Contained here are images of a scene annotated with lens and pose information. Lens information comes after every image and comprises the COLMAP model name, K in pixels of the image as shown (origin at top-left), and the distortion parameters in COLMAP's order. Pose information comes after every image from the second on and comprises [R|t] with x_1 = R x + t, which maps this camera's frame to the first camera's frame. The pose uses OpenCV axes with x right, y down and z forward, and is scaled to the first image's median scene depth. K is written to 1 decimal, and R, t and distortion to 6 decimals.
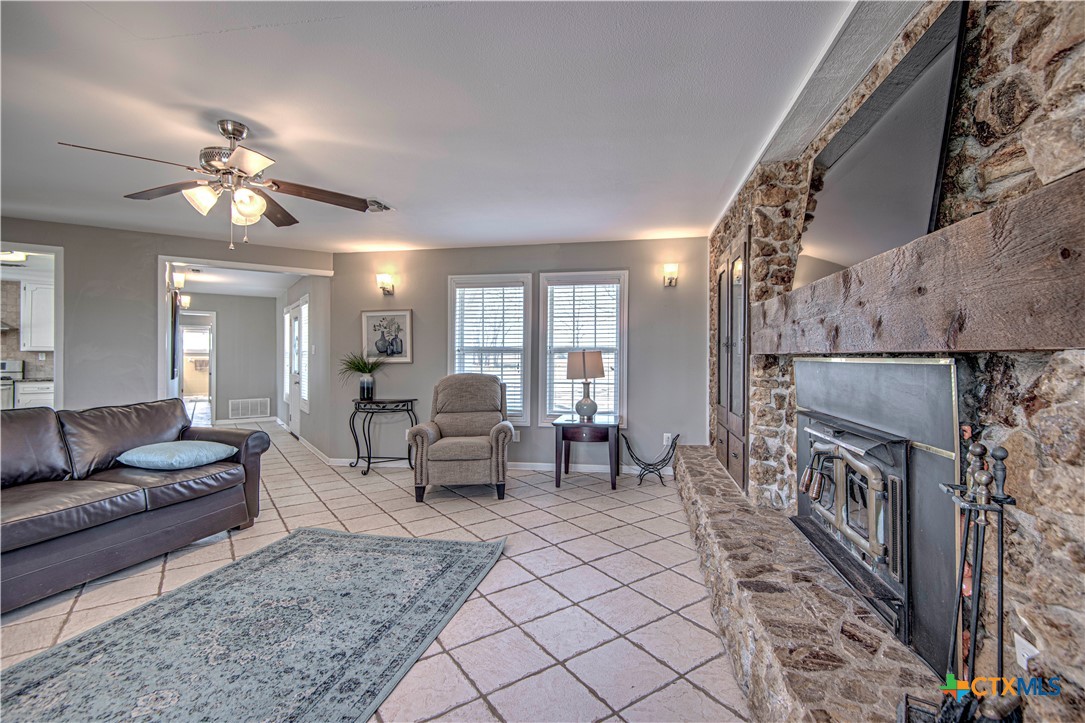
lens RADIAL K [[497.2, 0, 557.1], [0, 497.2, 354.6], [0, 0, 1]] dist [0.013605, -0.009962]
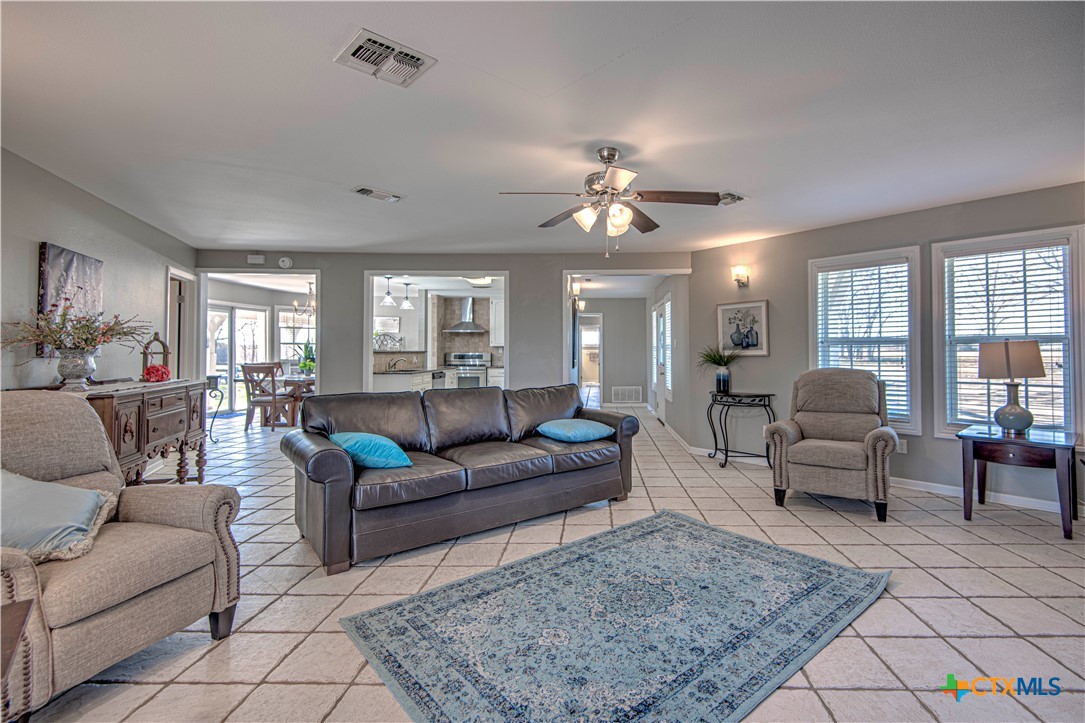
lens RADIAL K [[497.2, 0, 581.3], [0, 497.2, 336.4], [0, 0, 1]] dist [0.013605, -0.009962]
pose [[0.798633, -0.019775, -0.601494, -0.007114], [0.006849, 0.999694, -0.023773, -0.000596], [0.601780, 0.014866, 0.798524, 0.036204]]
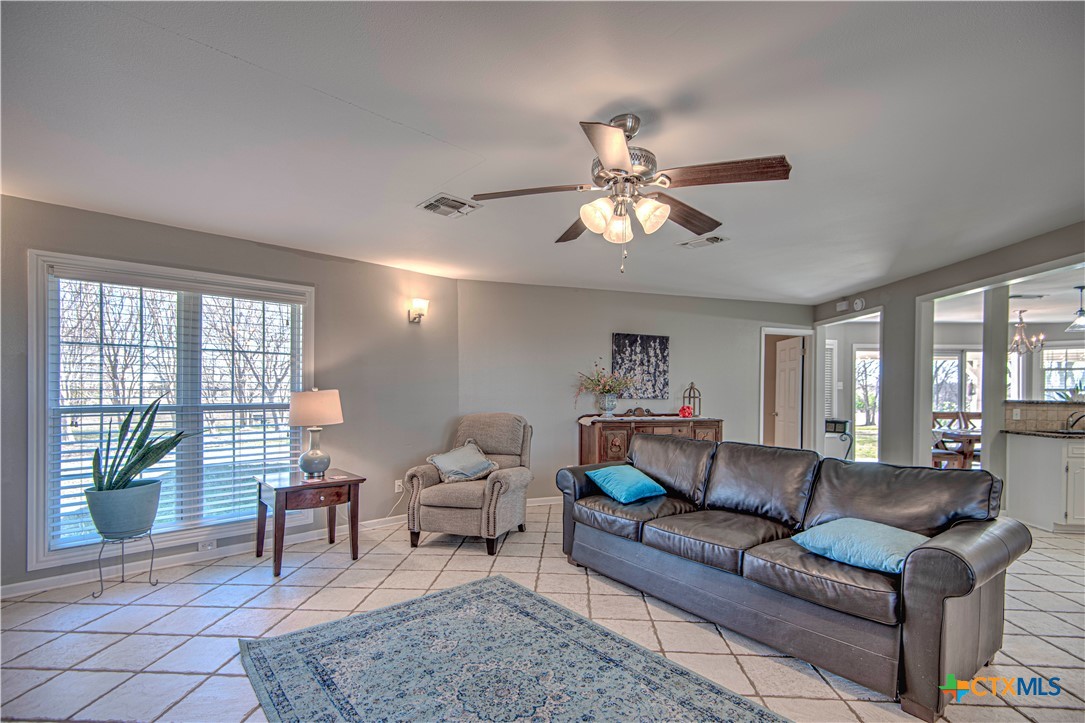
lens RADIAL K [[497.2, 0, 544.6], [0, 497.2, 392.9], [0, 0, 1]] dist [0.013605, -0.009962]
pose [[-0.611786, -0.006951, -0.790993, 0.071646], [-0.006670, 0.999971, -0.003629, -0.003205], [0.790995, 0.003056, -0.611815, 1.153842]]
